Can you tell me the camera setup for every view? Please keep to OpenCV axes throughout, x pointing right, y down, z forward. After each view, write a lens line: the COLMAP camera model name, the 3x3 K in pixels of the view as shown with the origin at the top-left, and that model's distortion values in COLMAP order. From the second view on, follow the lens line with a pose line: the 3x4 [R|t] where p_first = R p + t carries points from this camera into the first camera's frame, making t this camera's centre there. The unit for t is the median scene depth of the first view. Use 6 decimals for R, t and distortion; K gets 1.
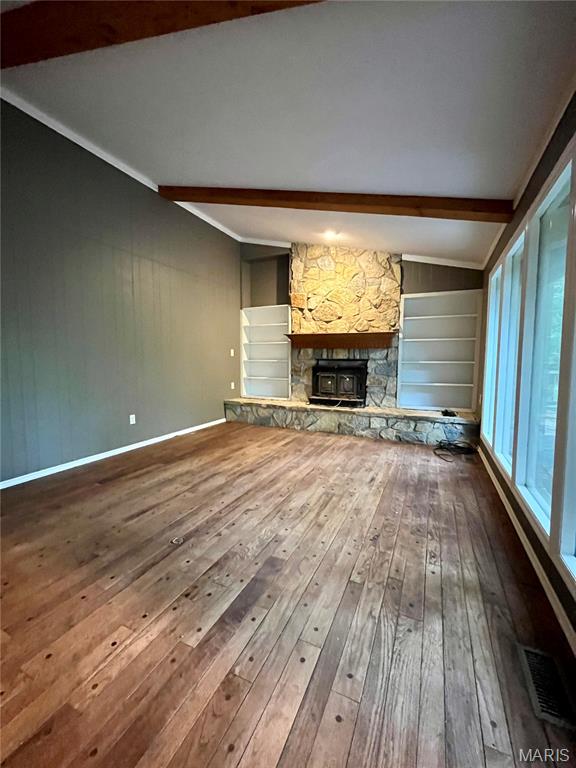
lens RADIAL K [[312.9, 0, 285.4], [0, 312.9, 383.3], [0, 0, 1]] dist [0.000389, -0.000236]
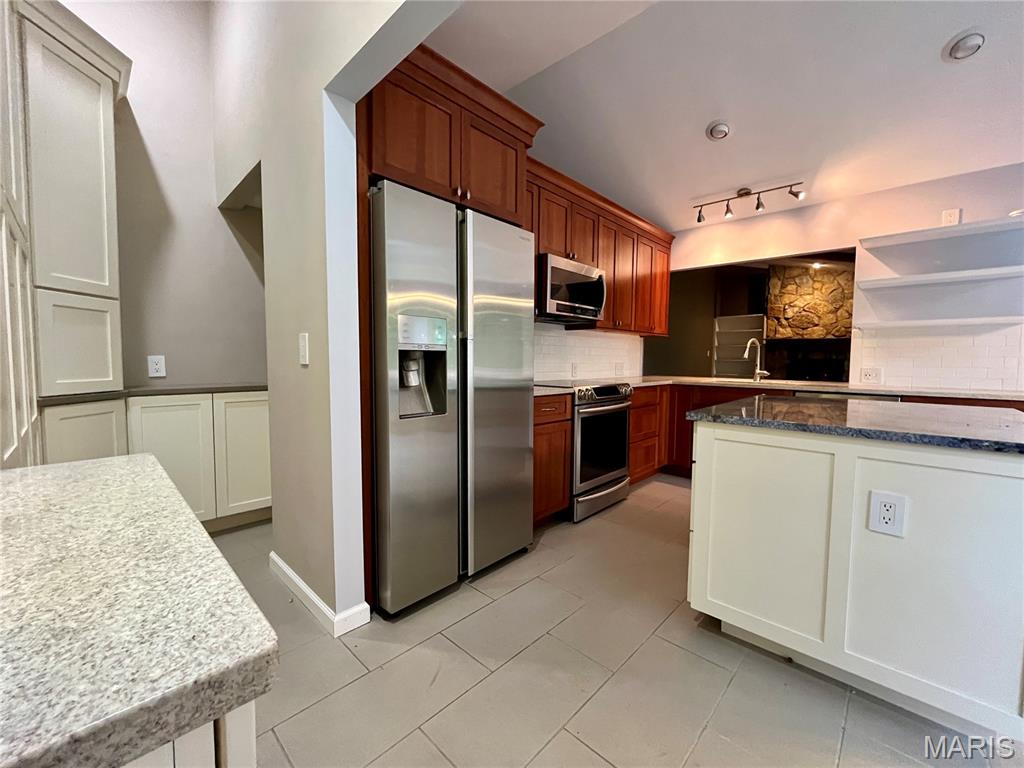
lens RADIAL K [[417.2, 0, 515.6], [0, 417.2, 383.1], [0, 0, 1]] dist [0.000389, -0.000236]
pose [[0.949849, 0.025018, -0.311707, -0.413017], [-0.032762, 0.999270, -0.019633, 0.082560], [0.310988, 0.028860, 0.949975, -0.870133]]
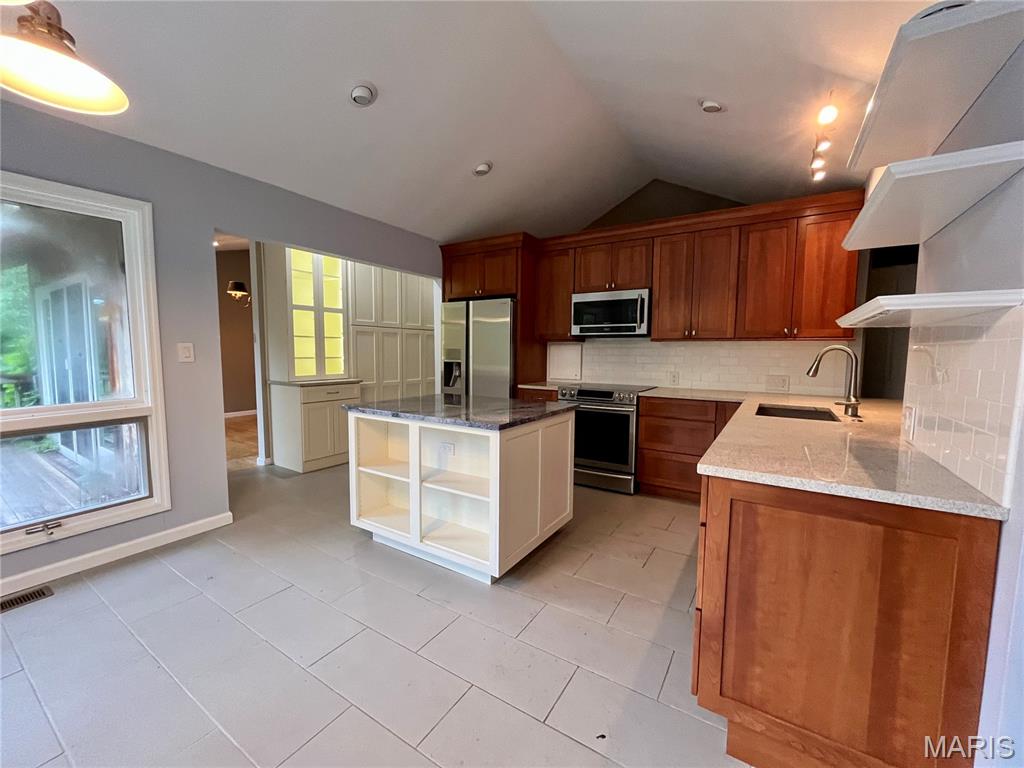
lens RADIAL K [[417.2, 0, 512.3], [0, 417.2, 384.7], [0, 0, 1]] dist [0.000389, -0.000236]
pose [[-0.119844, 0.079032, -0.989642, 1.866810], [-0.087497, 0.992107, 0.089825, -0.161084], [0.988930, 0.097356, -0.111983, 0.886010]]
